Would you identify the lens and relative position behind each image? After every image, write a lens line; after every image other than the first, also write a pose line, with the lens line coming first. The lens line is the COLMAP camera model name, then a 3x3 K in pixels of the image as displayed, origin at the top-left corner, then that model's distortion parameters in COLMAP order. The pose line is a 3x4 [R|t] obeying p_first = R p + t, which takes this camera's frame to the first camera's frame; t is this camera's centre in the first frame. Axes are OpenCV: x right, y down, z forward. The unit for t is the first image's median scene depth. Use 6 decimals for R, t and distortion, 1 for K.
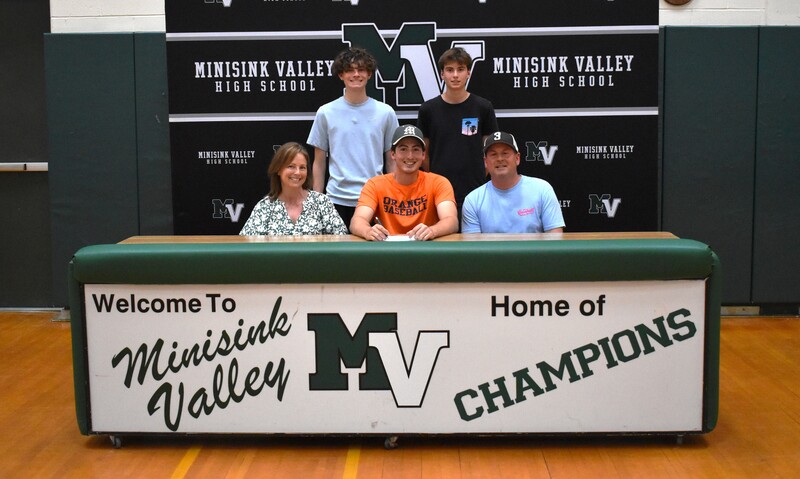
lens RADIAL K [[1108.6, 0, 411.6], [0, 1108.6, 237.1], [0, 0, 1]] dist [-0.029098, -0.074332]
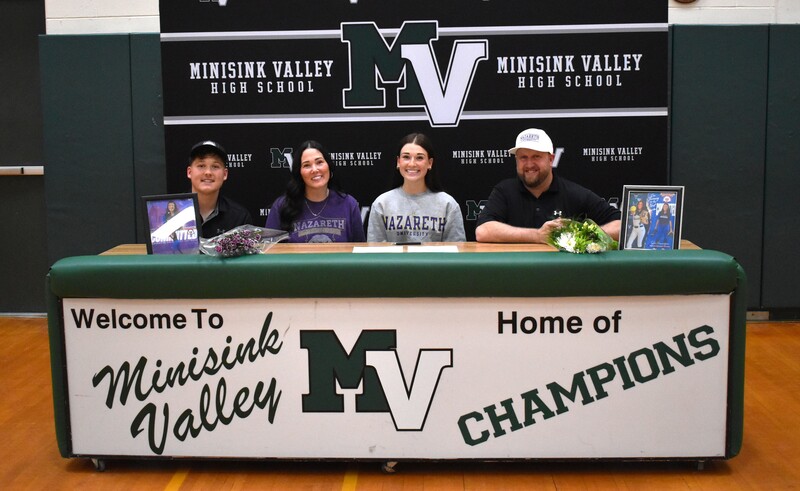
lens RADIAL K [[1024.3, 0, 400.7], [0, 1024.3, 230.7], [0, 0, 1]] dist [-0.048282, -0.019337]
pose [[0.999886, -0.001539, -0.014990, 0.003563], [0.001559, 0.999998, 0.001359, -0.015394], [0.014988, -0.001382, 0.999887, 0.140364]]
